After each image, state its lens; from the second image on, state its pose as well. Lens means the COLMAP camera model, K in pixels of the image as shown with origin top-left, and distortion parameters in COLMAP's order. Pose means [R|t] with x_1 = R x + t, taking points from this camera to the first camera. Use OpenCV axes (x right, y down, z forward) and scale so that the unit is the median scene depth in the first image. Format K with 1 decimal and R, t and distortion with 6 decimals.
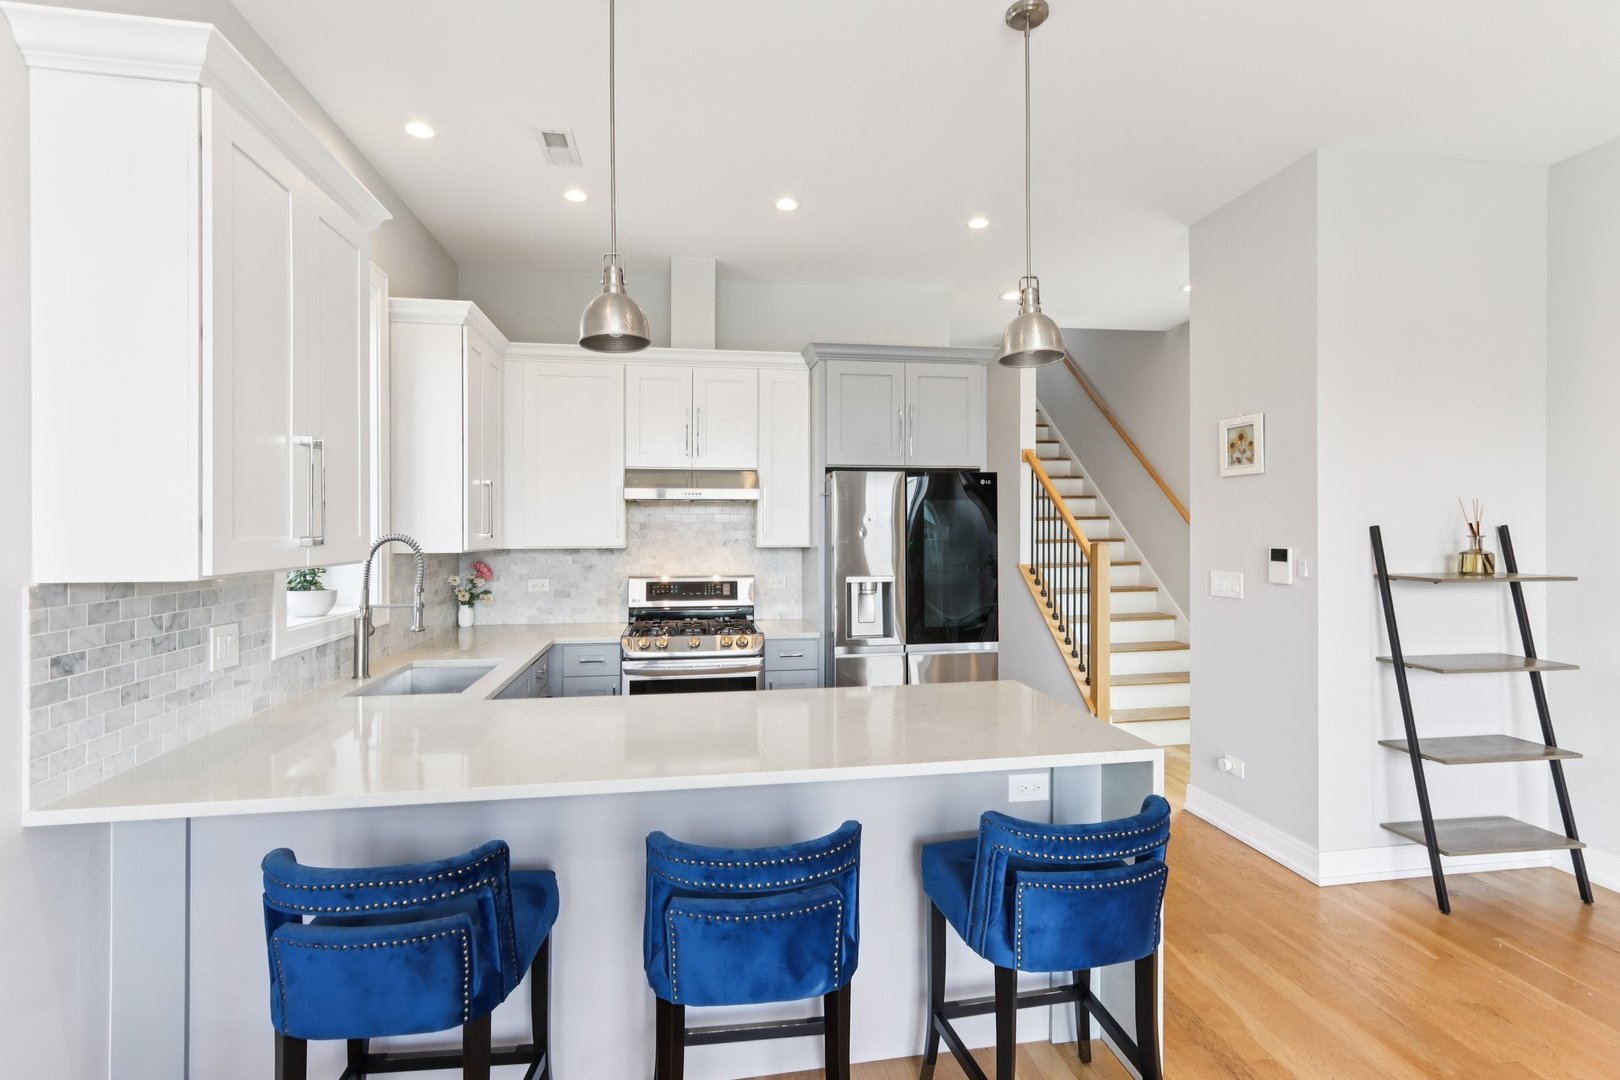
lens RADIAL K [[763.9, 0, 811.4], [0, 763.9, 526.3], [0, 0, 1]] dist [-0.001269, 0.001128]
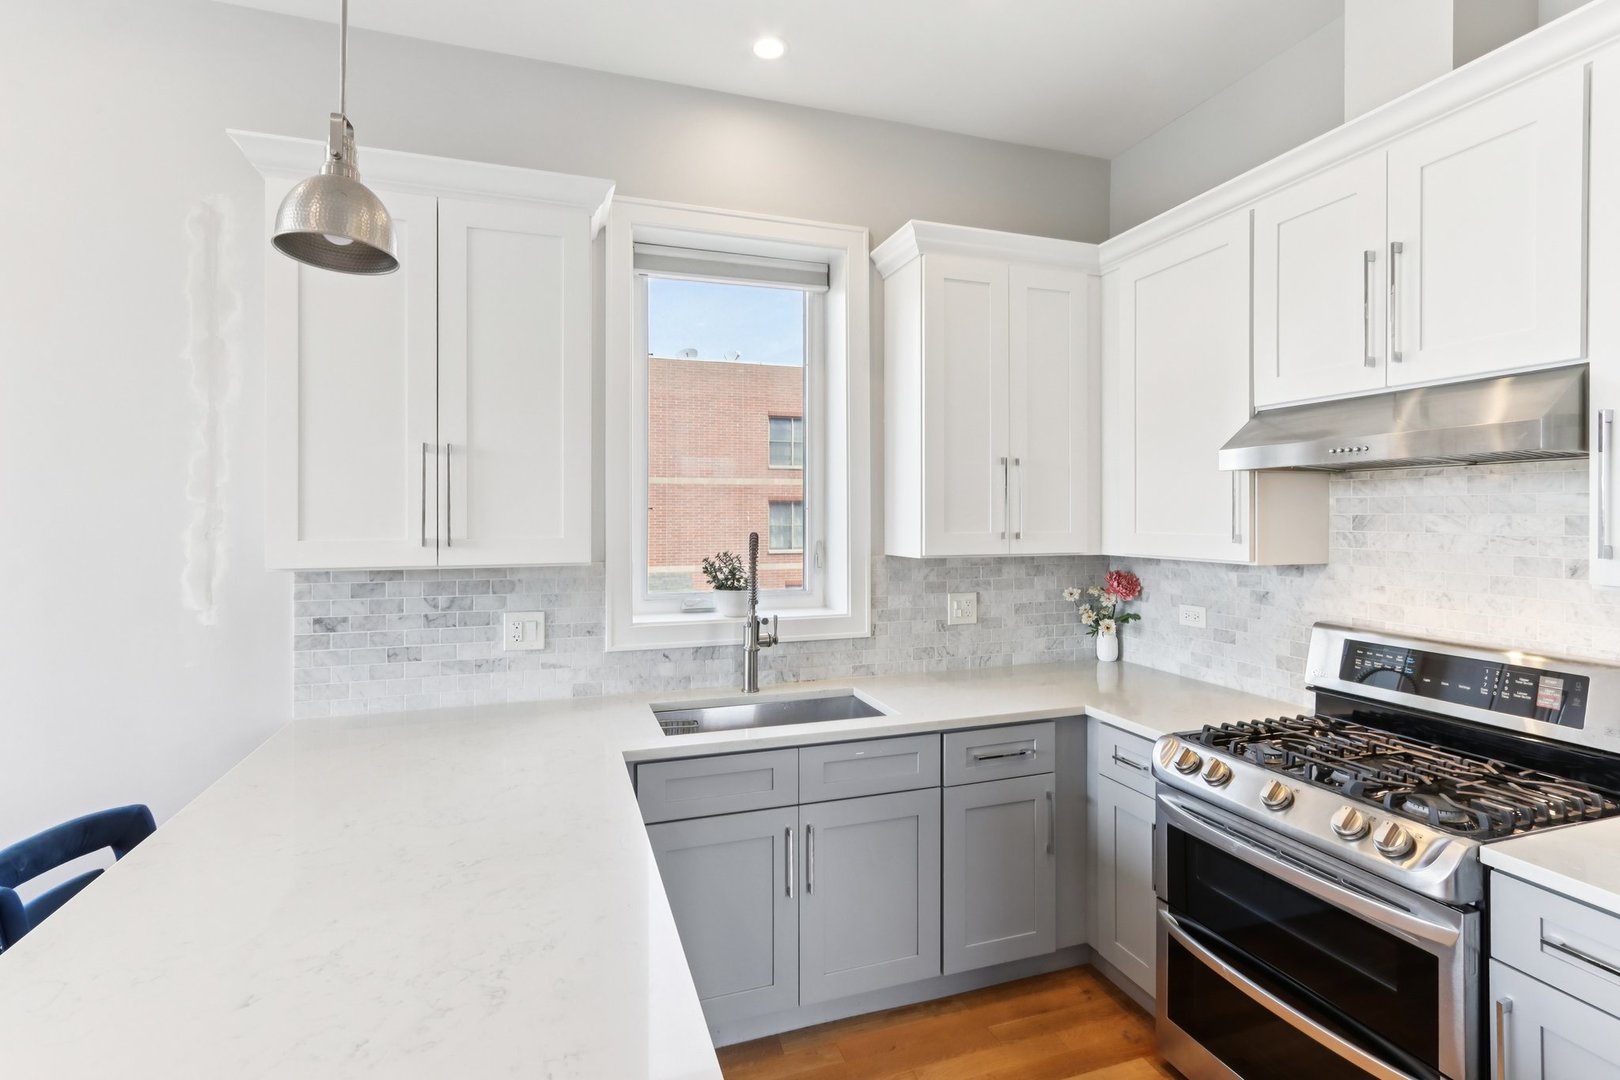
lens RADIAL K [[765.1, 0, 808.6], [0, 765.1, 514.5], [0, 0, 1]] dist [-0.000268, 0.000045]
pose [[0.158627, 0.000673, -0.987338, 0.295892], [0.005026, 0.999986, 0.001489, -0.010836], [0.987326, -0.005198, 0.158621, 0.858362]]
